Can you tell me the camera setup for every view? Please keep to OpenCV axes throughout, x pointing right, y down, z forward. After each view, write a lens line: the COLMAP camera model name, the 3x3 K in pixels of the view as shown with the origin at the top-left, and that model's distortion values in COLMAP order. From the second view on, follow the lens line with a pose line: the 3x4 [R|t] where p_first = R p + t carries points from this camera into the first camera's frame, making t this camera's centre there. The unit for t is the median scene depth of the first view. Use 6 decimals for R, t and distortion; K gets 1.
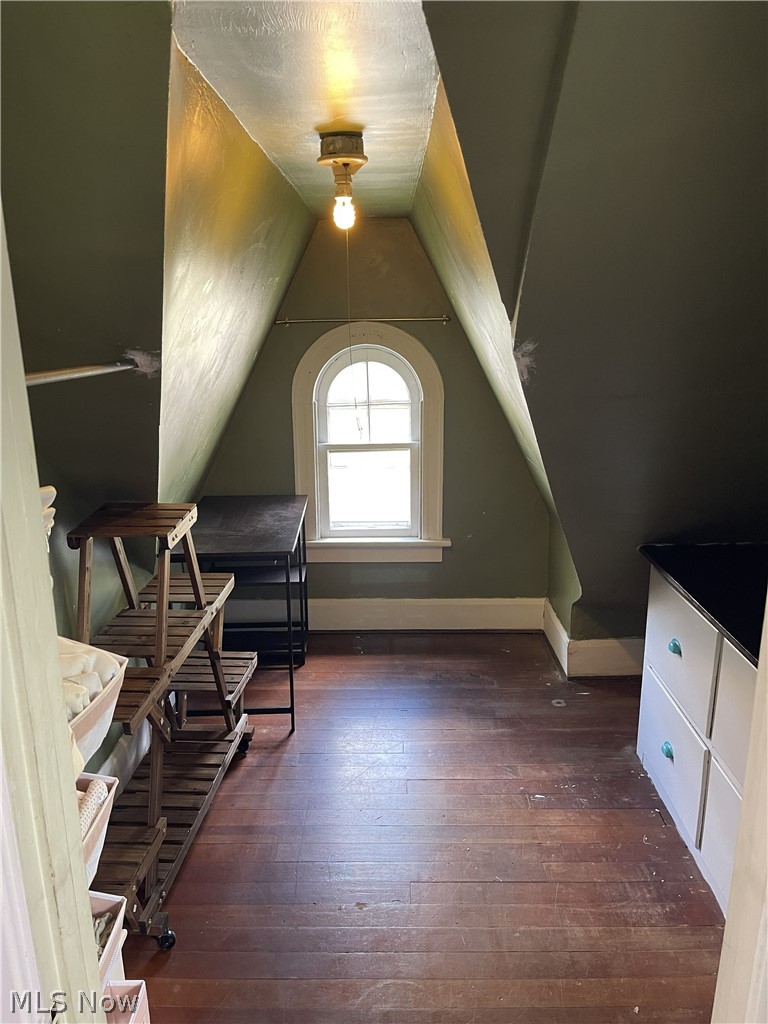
lens RADIAL K [[771.8, 0, 385.2], [0, 771.8, 512.9], [0, 0, 1]] dist [0.059527, -0.064850]
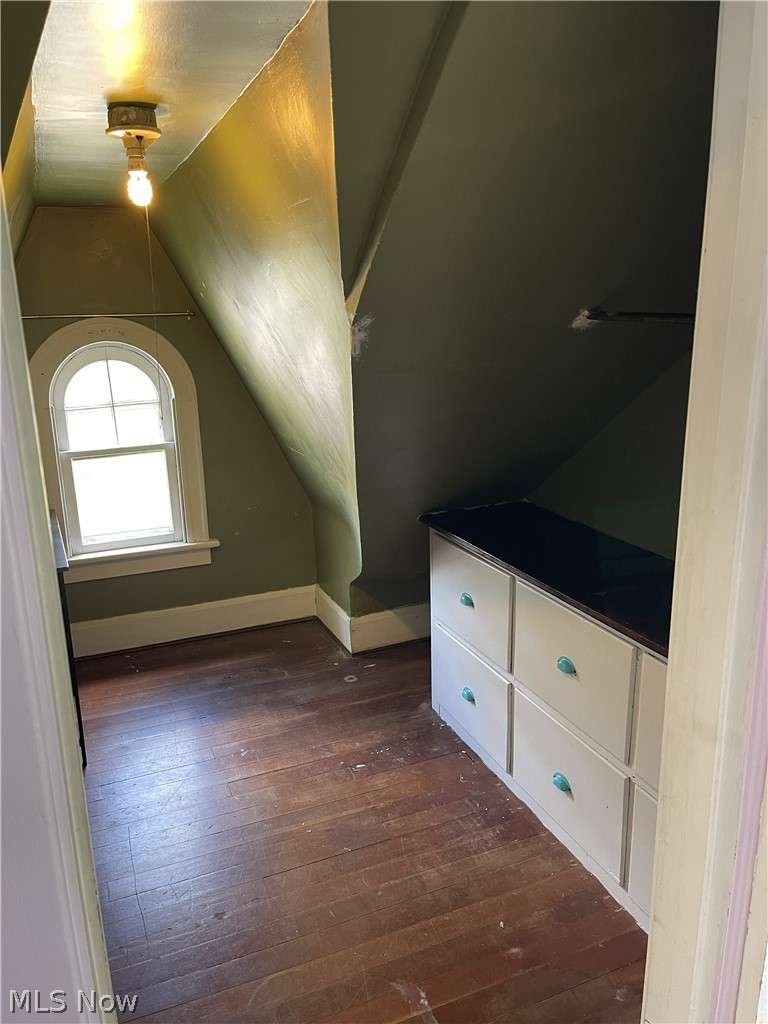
lens RADIAL K [[771.8, 0, 387.8], [0, 771.8, 511.6], [0, 0, 1]] dist [0.059527, -0.064850]
pose [[0.919314, -0.109641, 0.377943, -0.115660], [0.113852, 0.993434, 0.011260, 0.018071], [-0.376696, 0.032678, 0.925760, 0.013572]]
